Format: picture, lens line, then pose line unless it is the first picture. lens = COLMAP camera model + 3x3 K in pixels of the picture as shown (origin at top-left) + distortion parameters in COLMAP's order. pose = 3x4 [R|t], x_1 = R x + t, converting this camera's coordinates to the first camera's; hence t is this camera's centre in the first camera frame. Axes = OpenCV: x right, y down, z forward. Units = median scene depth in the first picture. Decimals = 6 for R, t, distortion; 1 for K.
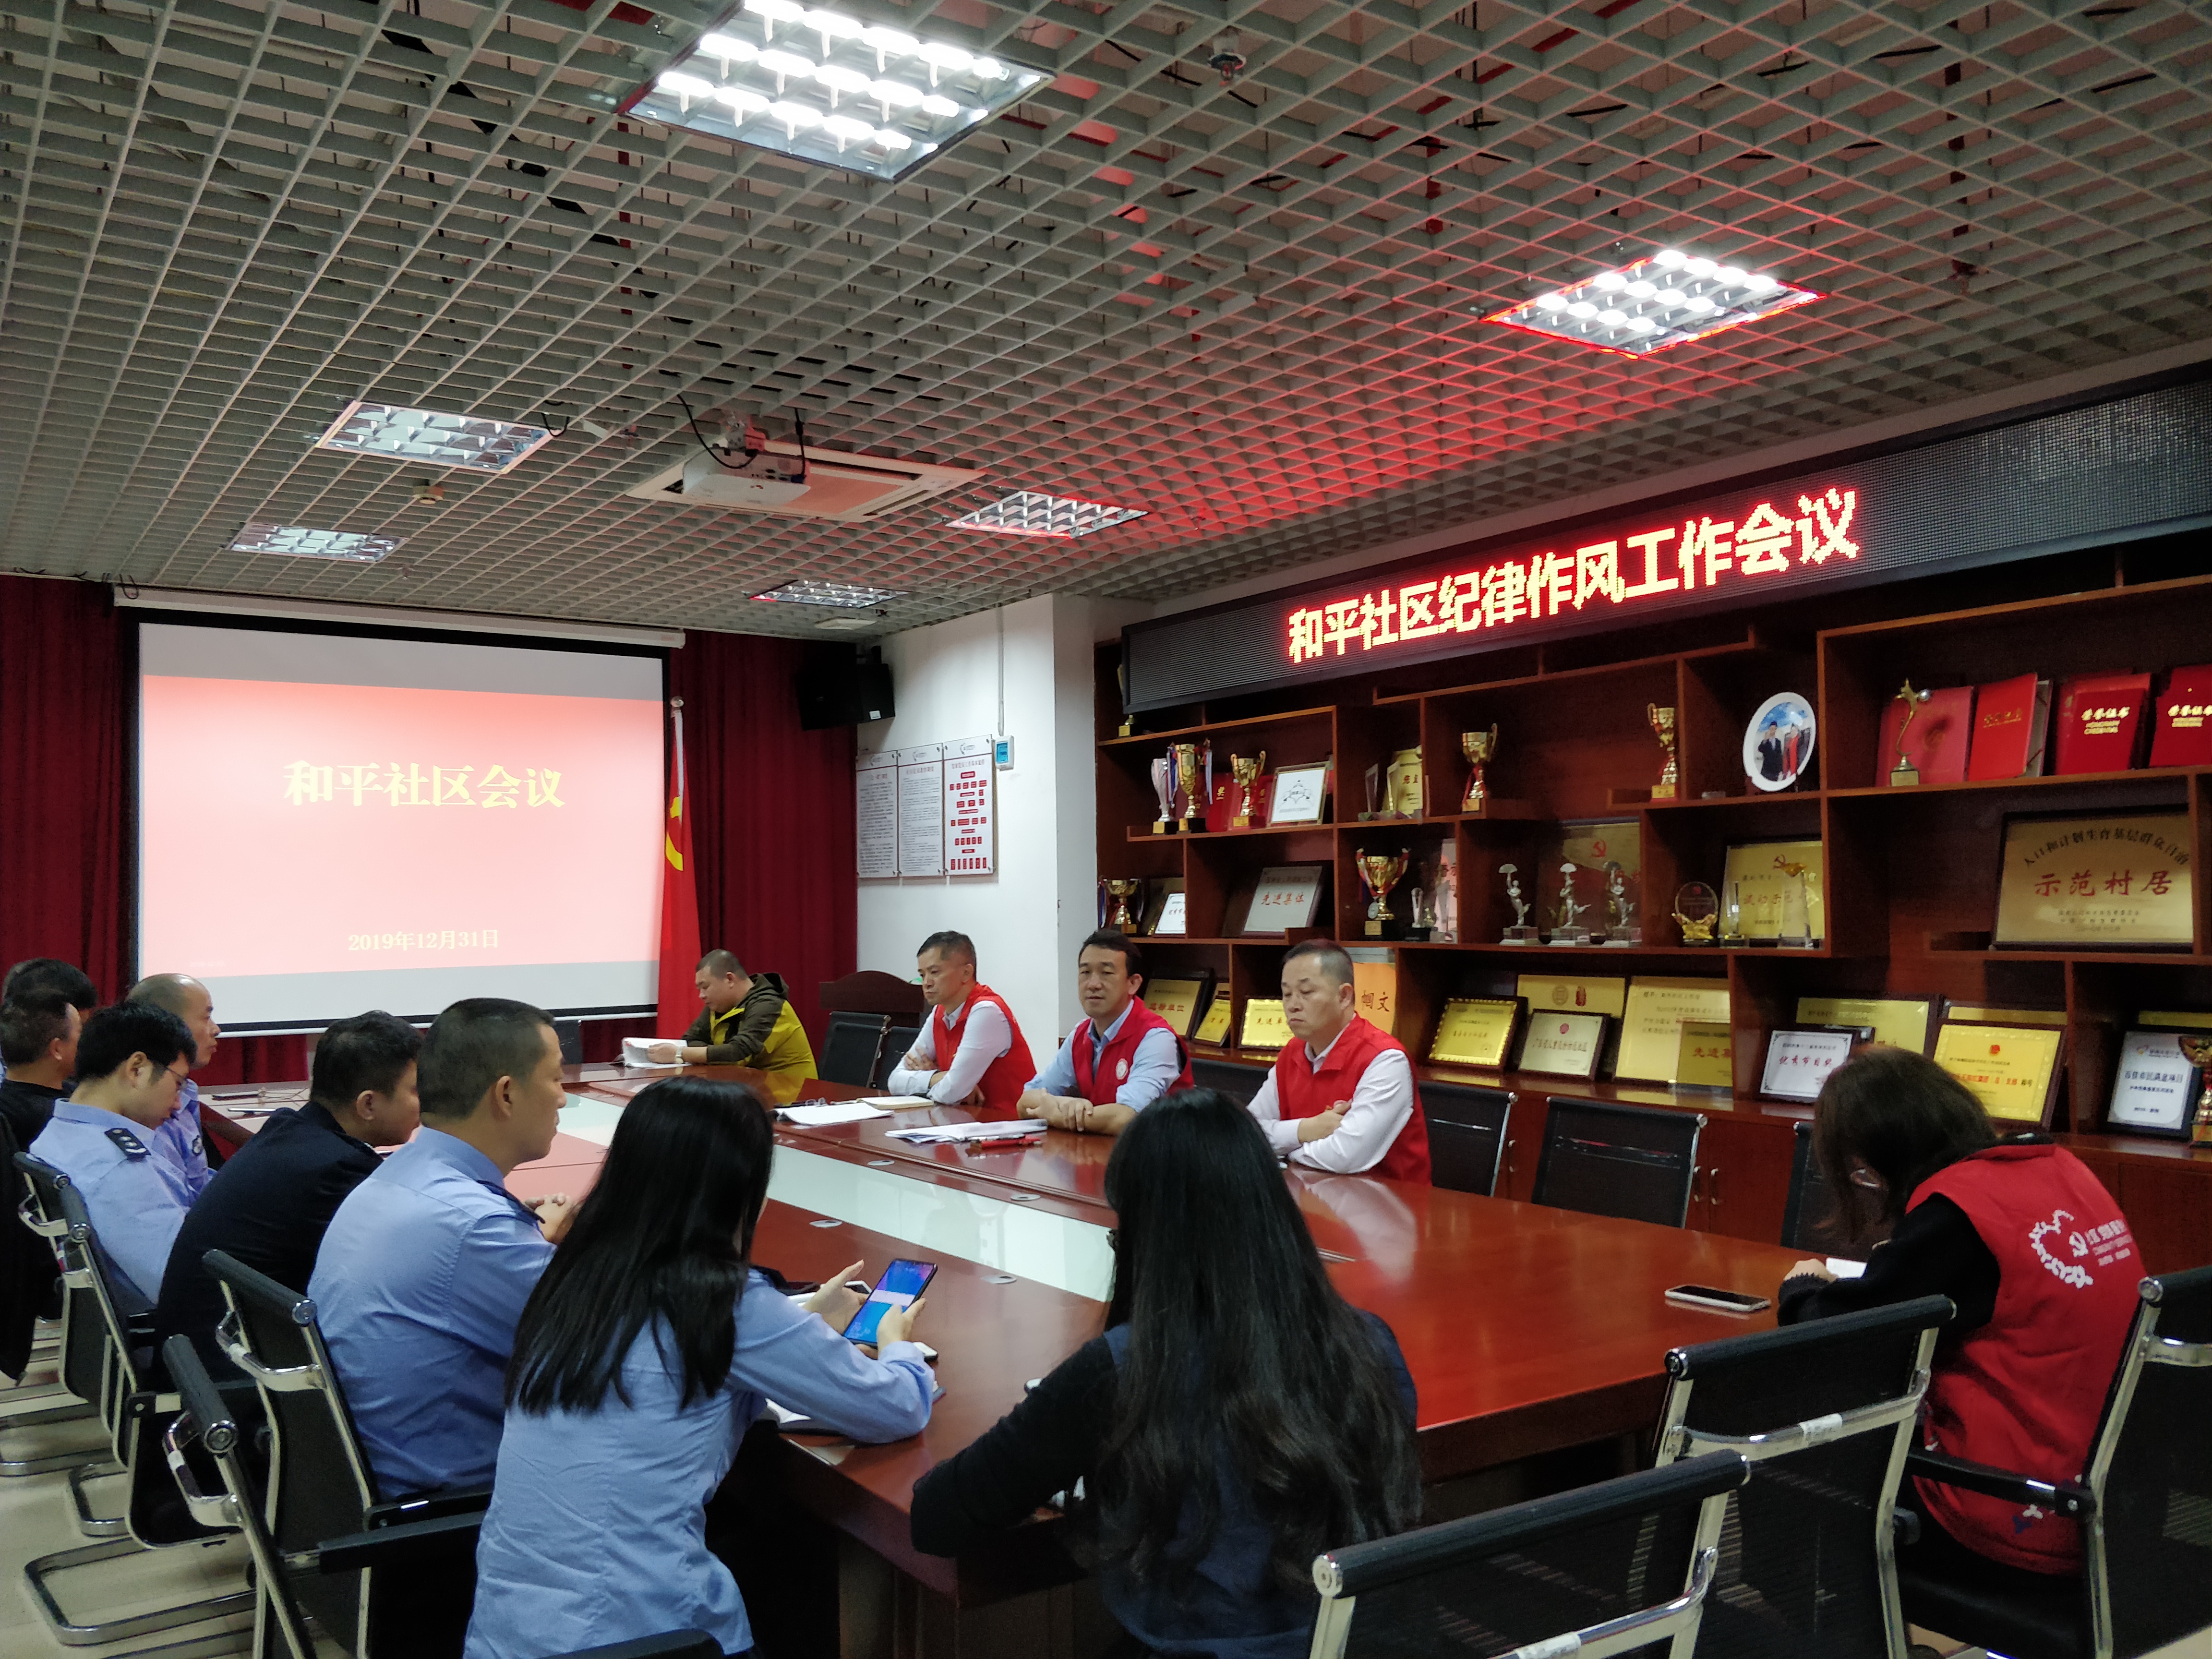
lens RADIAL K [[1814.9, 0, 1095.3], [0, 1814.9, 835.7], [0, 0, 1]] dist [0.109657, -0.123365]
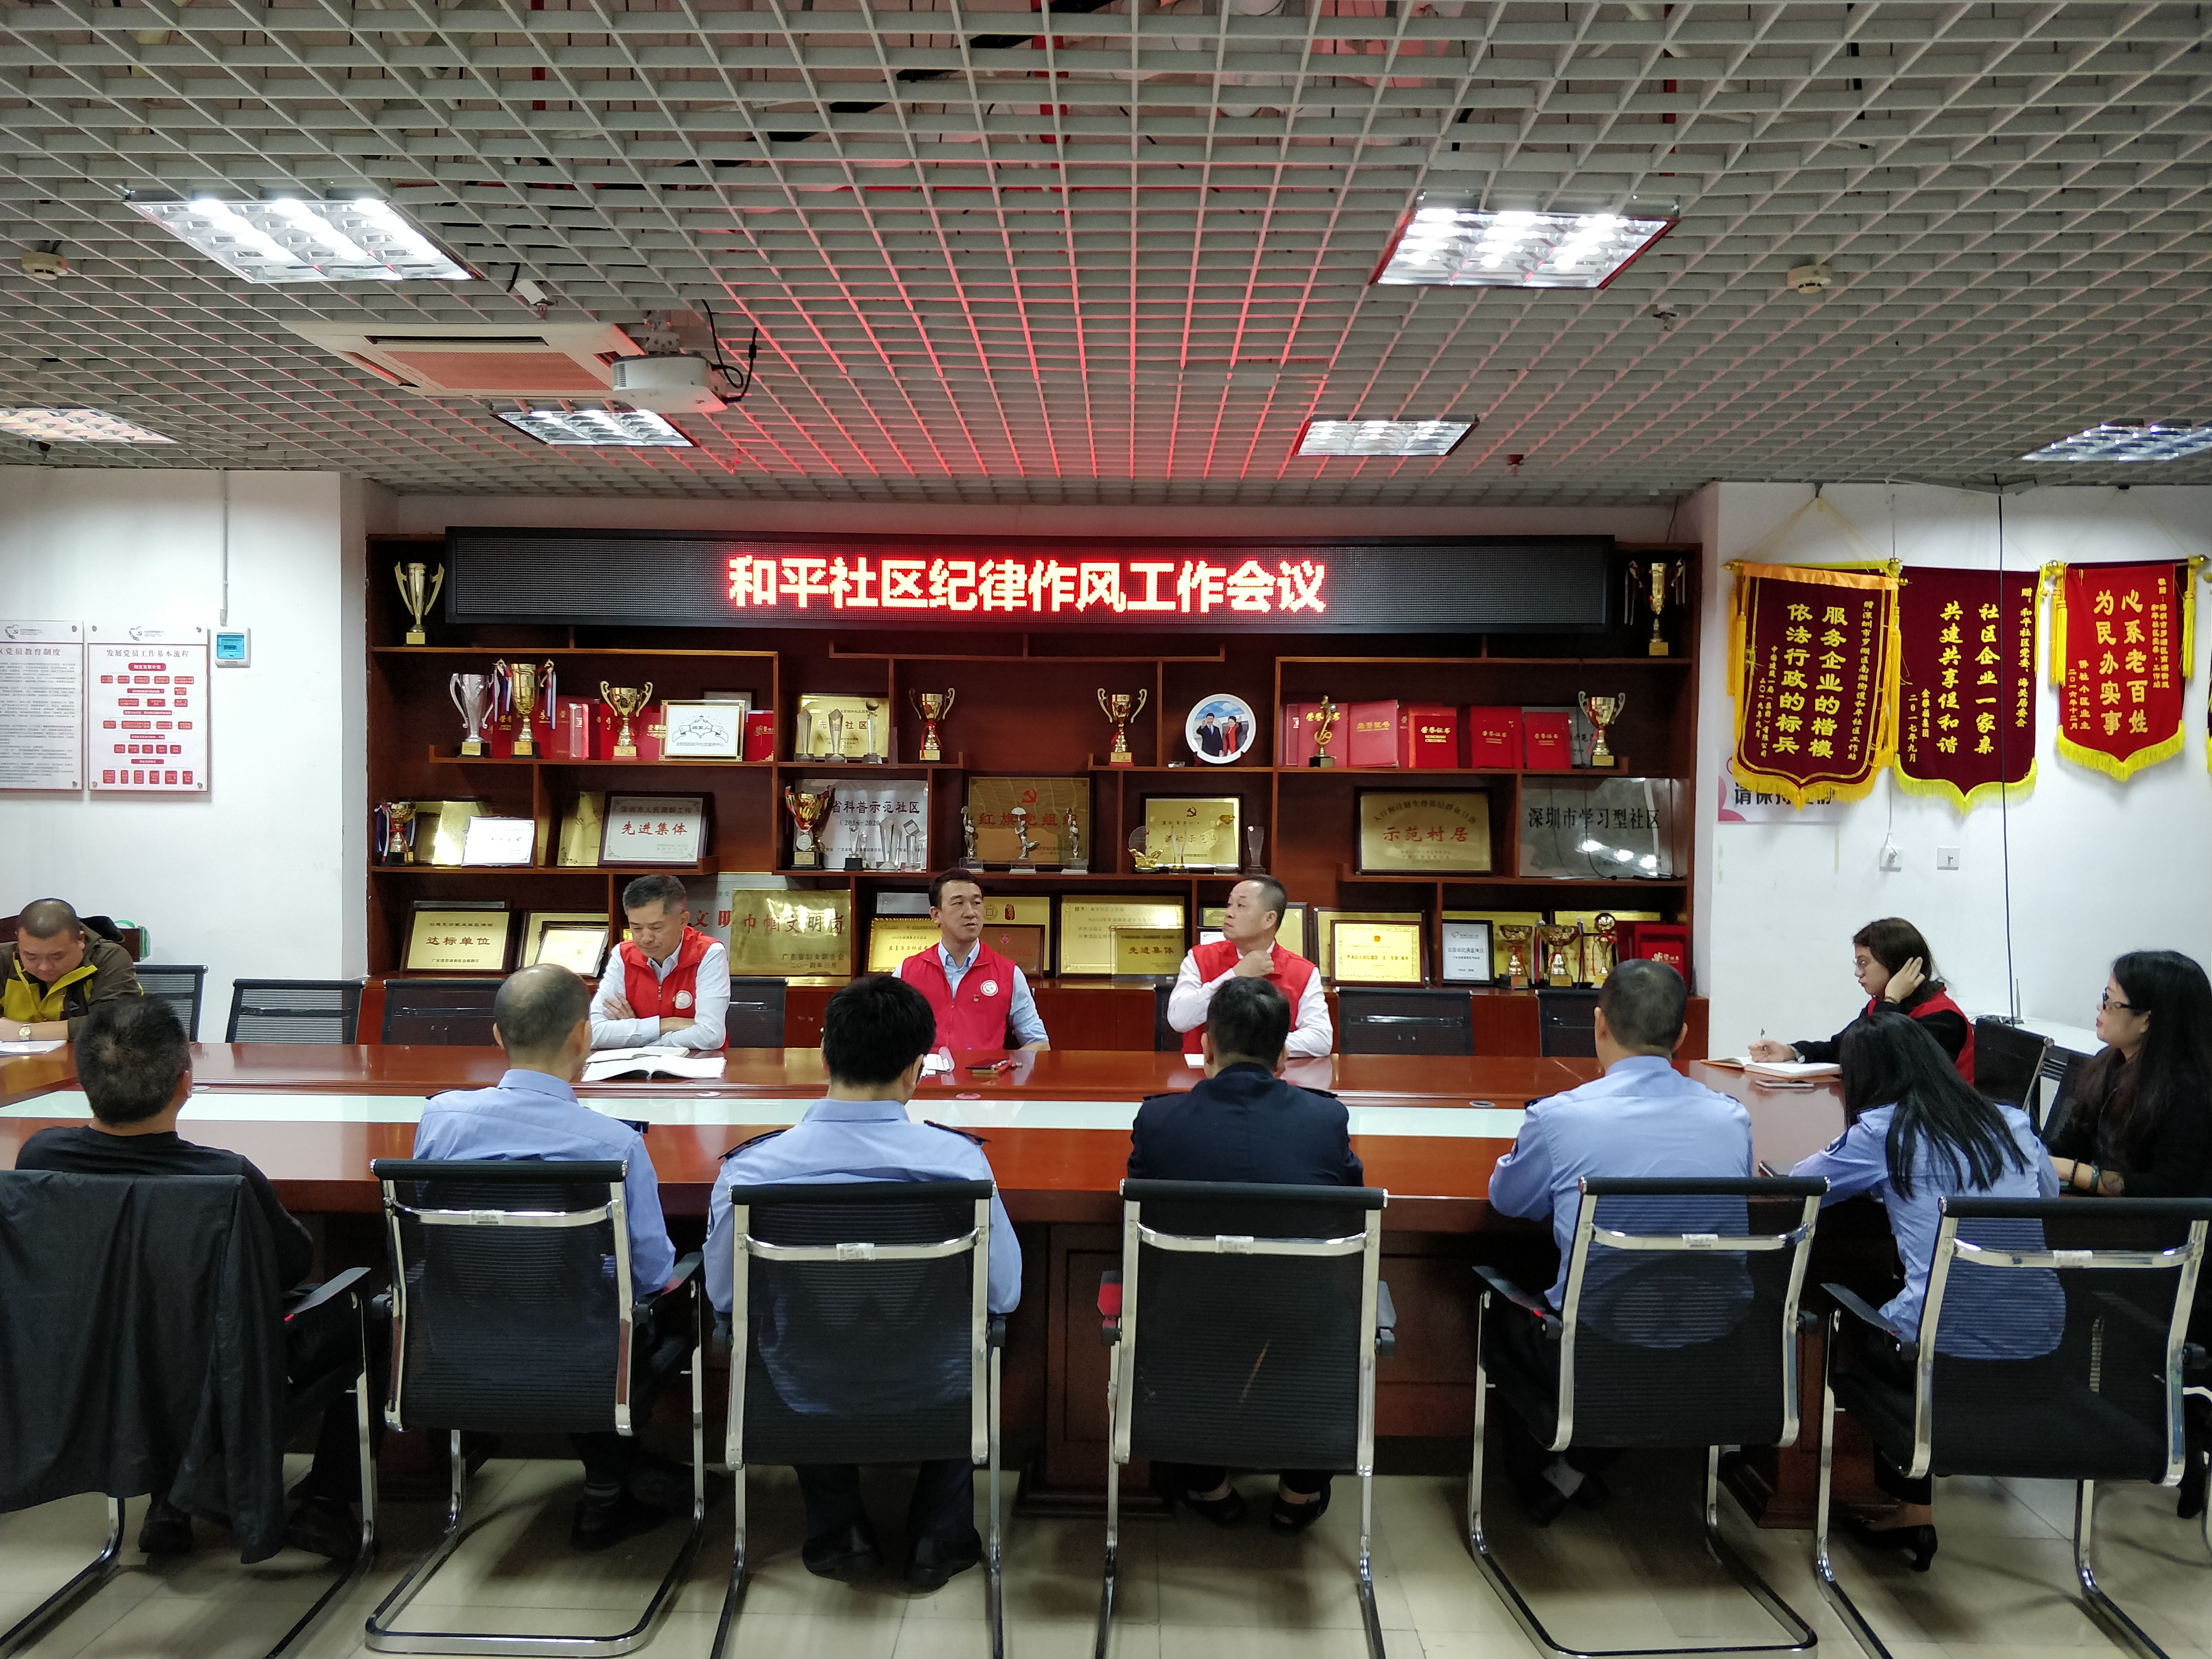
lens RADIAL K [[1814.9, 0, 1101.9], [0, 1814.9, 869.2], [0, 0, 1]] dist [0.109657, -0.123365]
pose [[0.559127, -0.024062, 0.828733, -0.705488], [-0.049052, 0.996868, 0.062038, -0.021535], [-0.827630, -0.075338, 0.556195, 0.247798]]
